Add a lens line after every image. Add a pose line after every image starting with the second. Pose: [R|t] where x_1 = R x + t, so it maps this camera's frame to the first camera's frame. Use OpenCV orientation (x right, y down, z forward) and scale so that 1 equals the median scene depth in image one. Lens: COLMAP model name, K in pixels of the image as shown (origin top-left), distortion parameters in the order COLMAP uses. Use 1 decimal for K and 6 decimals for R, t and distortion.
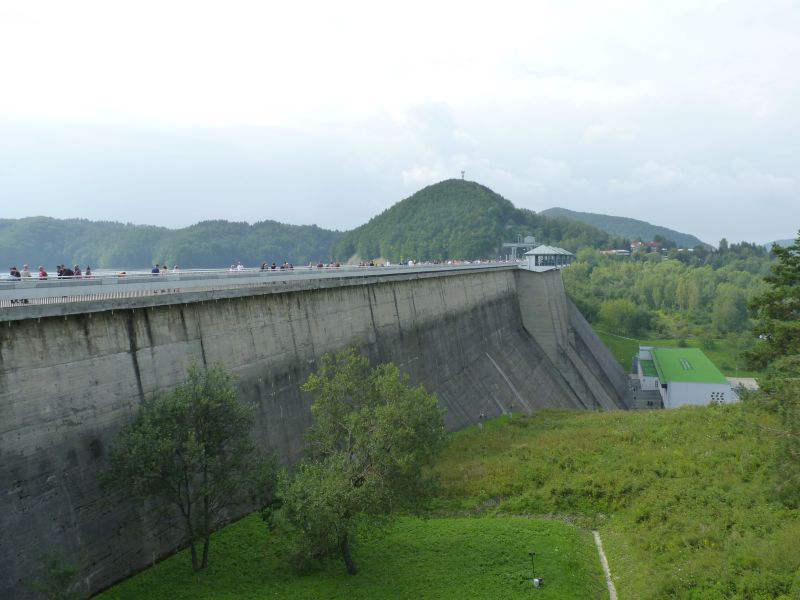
lens RADIAL K [[653.4, 0, 400.0], [0, 653.4, 300.0], [0, 0, 1]] dist [-0.004748, -0.002908]
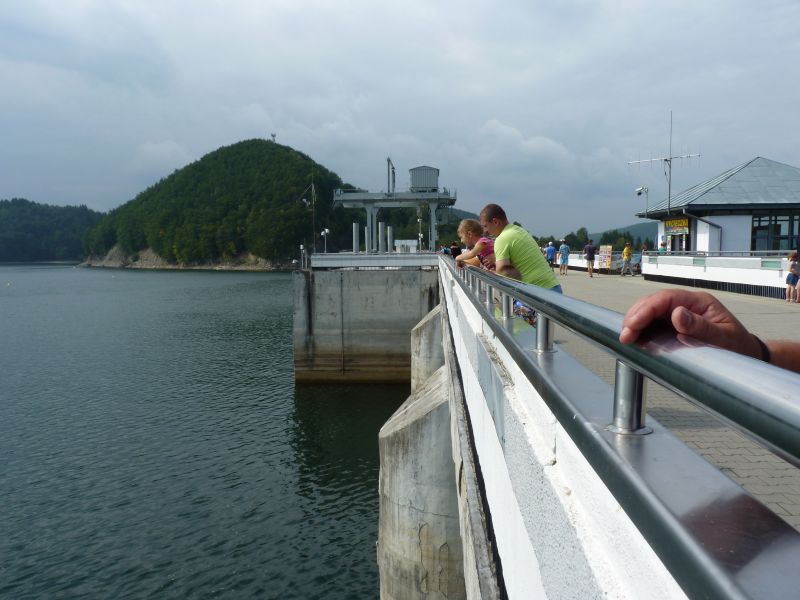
lens RADIAL K [[653.4, 0, 400.0], [0, 653.4, 300.0], [0, 0, 1]] dist [-0.004748, -0.002908]
pose [[0.964705, -0.017384, 0.262758, 0.040614], [0.014232, 0.999802, 0.013898, -0.015970], [-0.262948, -0.009668, 0.964762, 0.264549]]
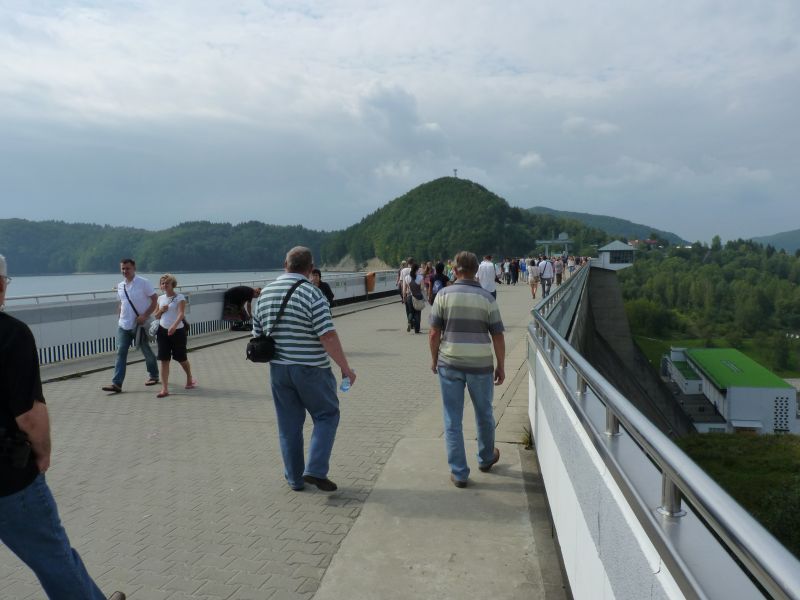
lens RADIAL K [[653.4, 0, 400.0], [0, 653.4, 300.0], [0, 0, 1]] dist [-0.004748, -0.002908]
pose [[0.999340, -0.011089, 0.034603, -0.025892], [0.011118, 0.999938, -0.000653, -0.000940], [-0.034594, 0.001037, 0.999401, 0.024437]]
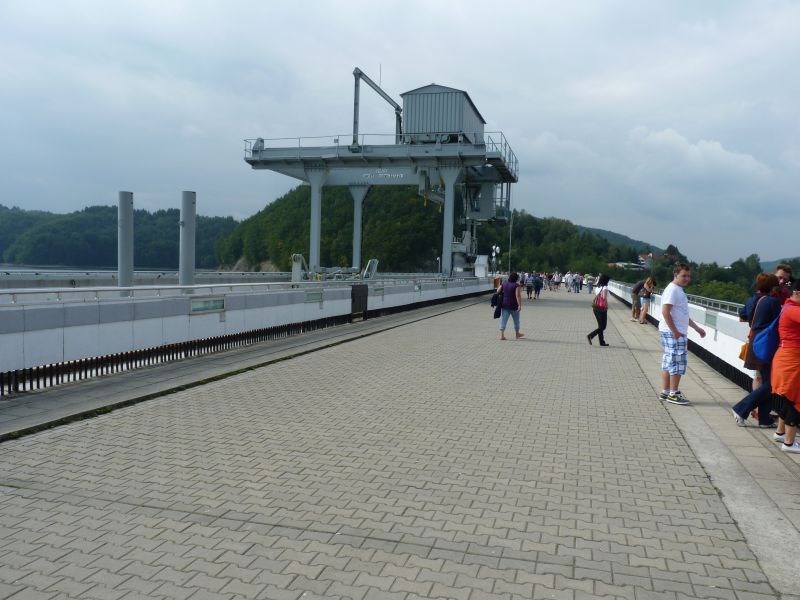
lens RADIAL K [[653.4, 0, 400.0], [0, 653.4, 300.0], [0, 0, 1]] dist [-0.004748, -0.002908]
pose [[0.998000, 0.039090, 0.049669, 0.067113], [-0.038538, 0.999185, -0.012018, -0.019764], [-0.050098, 0.010080, 0.998693, 0.316451]]
